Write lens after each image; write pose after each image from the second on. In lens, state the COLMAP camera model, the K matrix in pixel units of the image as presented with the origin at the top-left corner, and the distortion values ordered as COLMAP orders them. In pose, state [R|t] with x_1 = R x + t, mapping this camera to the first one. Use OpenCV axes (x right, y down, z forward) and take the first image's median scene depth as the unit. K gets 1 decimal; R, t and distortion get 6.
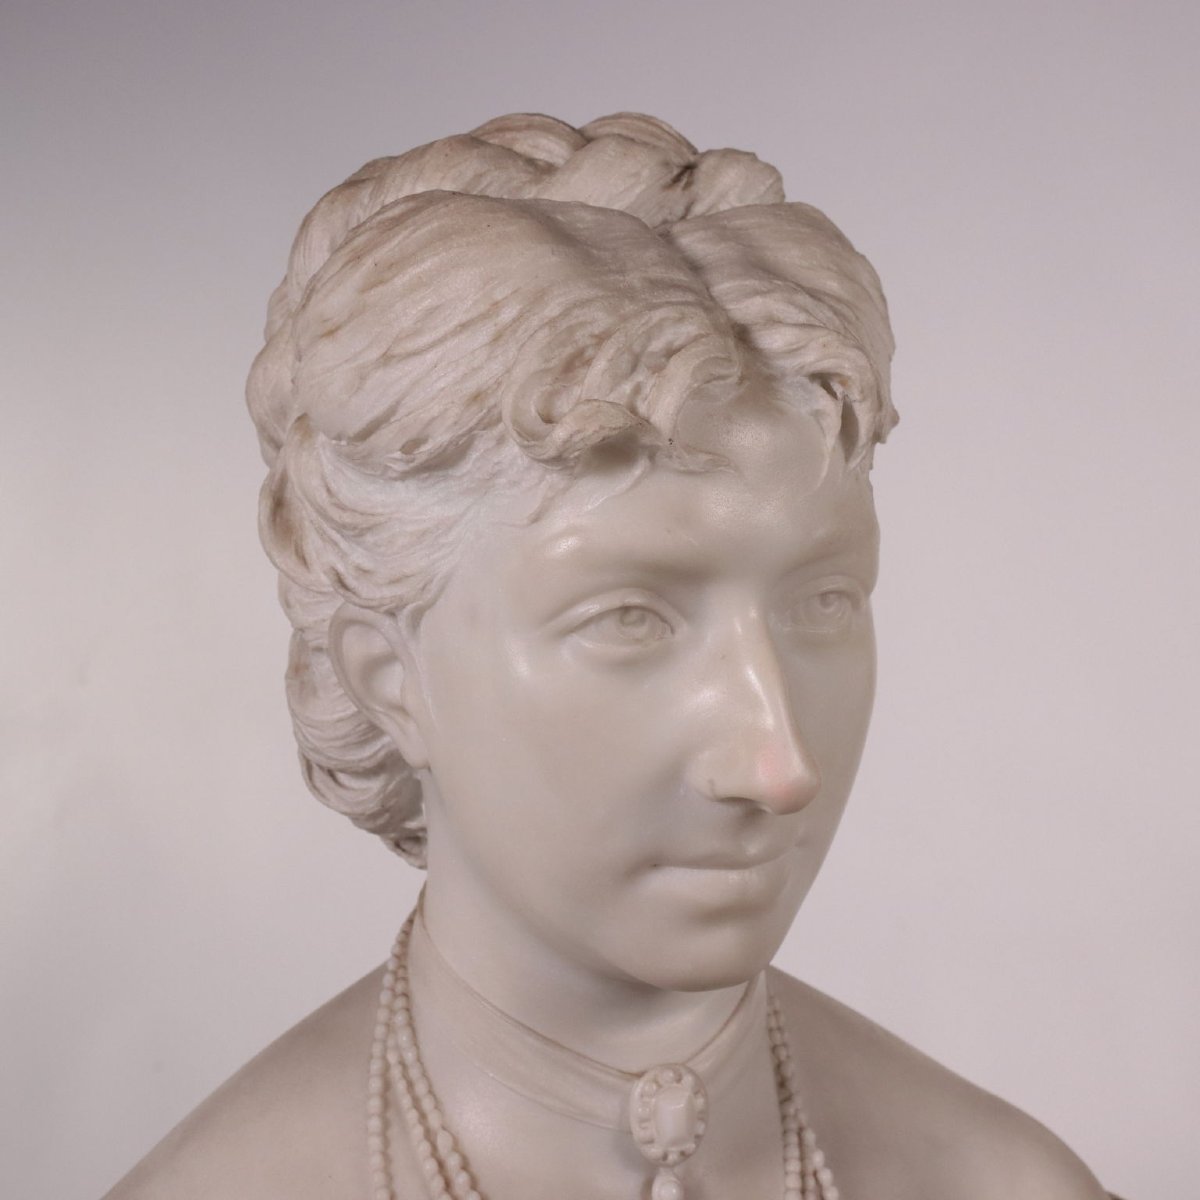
lens RADIAL K [[1578.4, 0, 600.0], [0, 1578.4, 600.0], [0, 0, 1]] dist [-0.000489, -0.008665]
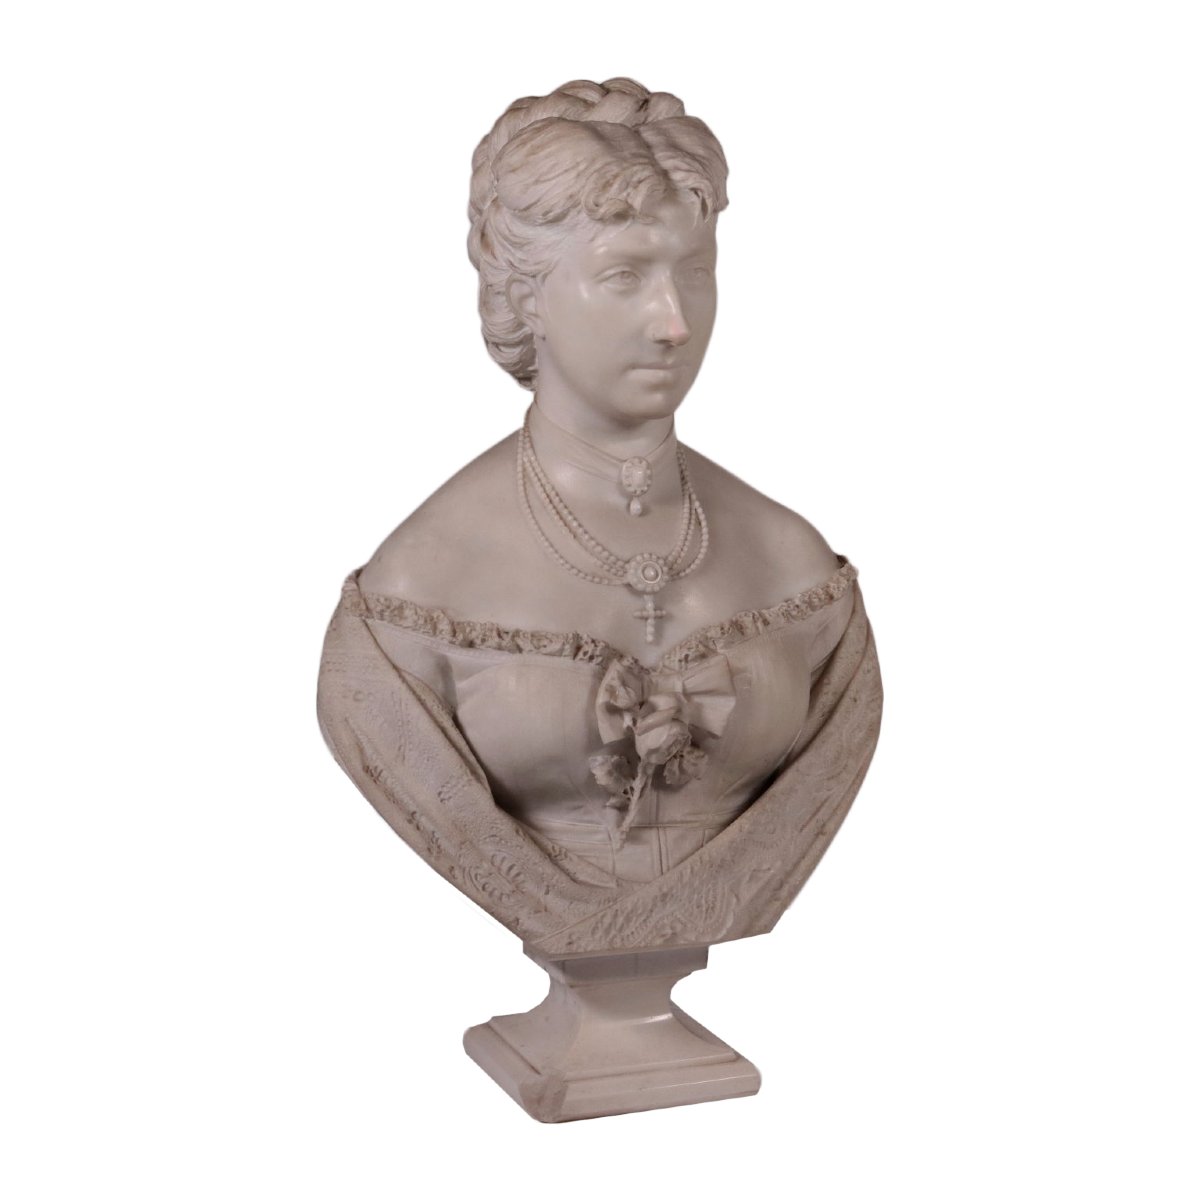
lens RADIAL K [[2446.6, 0, 600.0], [0, 2446.6, 600.0], [0, 0, 1]] dist [-0.031207, -0.080782]
pose [[0.999091, -0.000992, 0.042606, -0.200474], [-0.002512, 0.996620, 0.082111, 0.217319], [-0.042544, -0.082143, 0.995712, -3.207816]]
